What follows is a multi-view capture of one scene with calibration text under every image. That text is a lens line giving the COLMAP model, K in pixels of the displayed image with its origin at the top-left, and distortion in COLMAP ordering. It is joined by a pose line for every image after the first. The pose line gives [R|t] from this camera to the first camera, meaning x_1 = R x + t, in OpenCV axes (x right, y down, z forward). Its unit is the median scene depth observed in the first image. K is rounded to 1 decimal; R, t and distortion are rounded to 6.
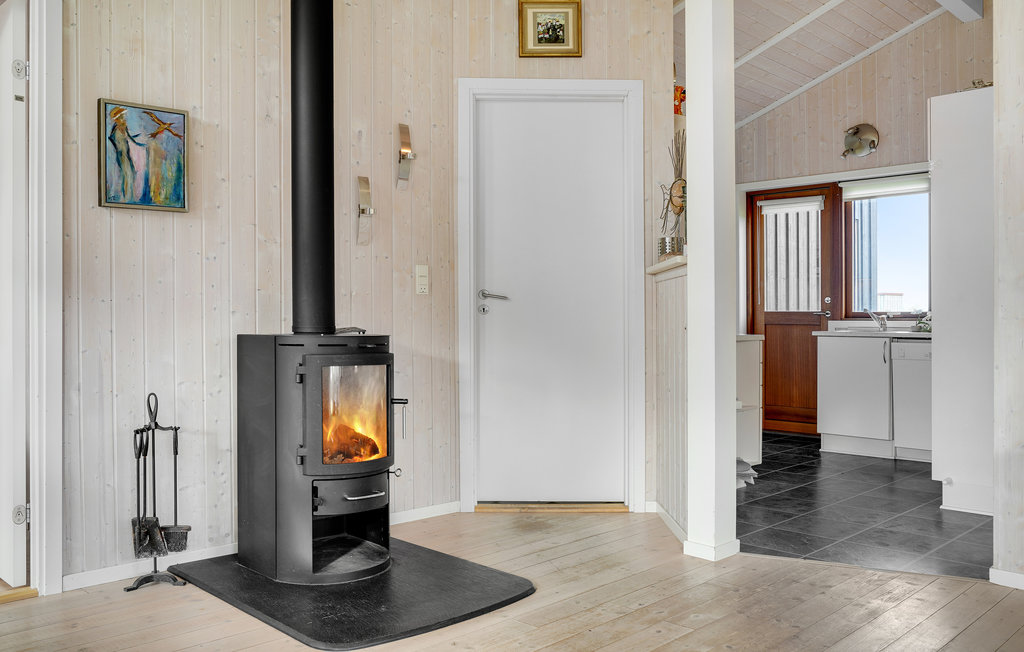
lens RADIAL K [[825.5, 0, 512.0], [0, 825.5, 326.0], [0, 0, 1]] dist [-0.008159, 0.005465]
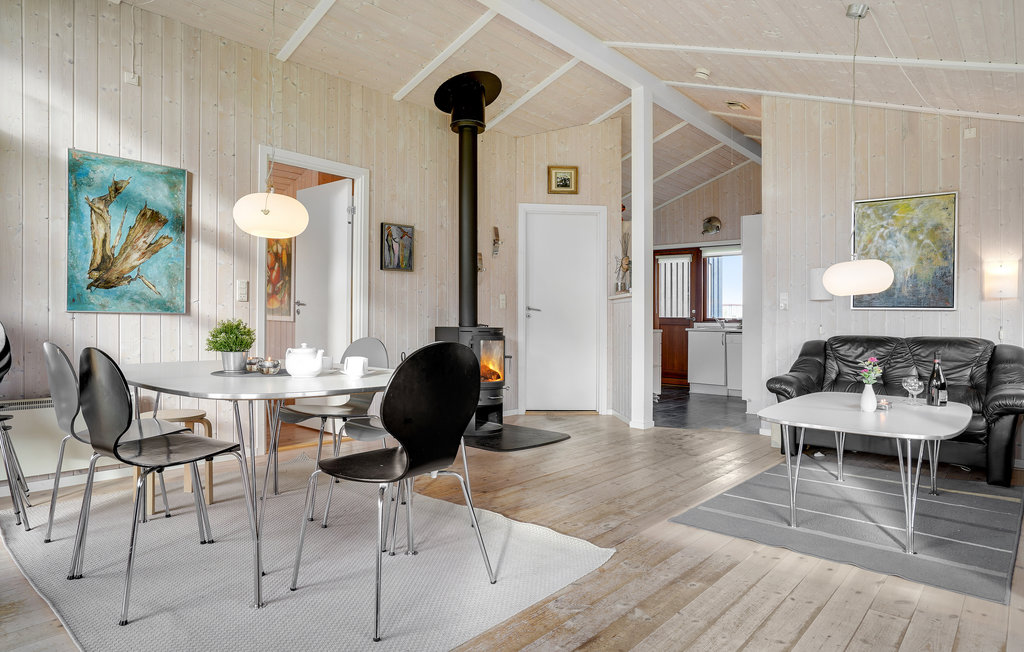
lens RADIAL K [[601.1, 0, 511.6], [0, 601.1, 318.8], [0, 0, 1]] dist [-0.000757, -0.000203]
pose [[0.997390, 0.009026, 0.071633, -0.186949], [-0.008300, 0.999911, -0.010421, 0.003235], [-0.071721, 0.009799, 0.997377, -0.488456]]
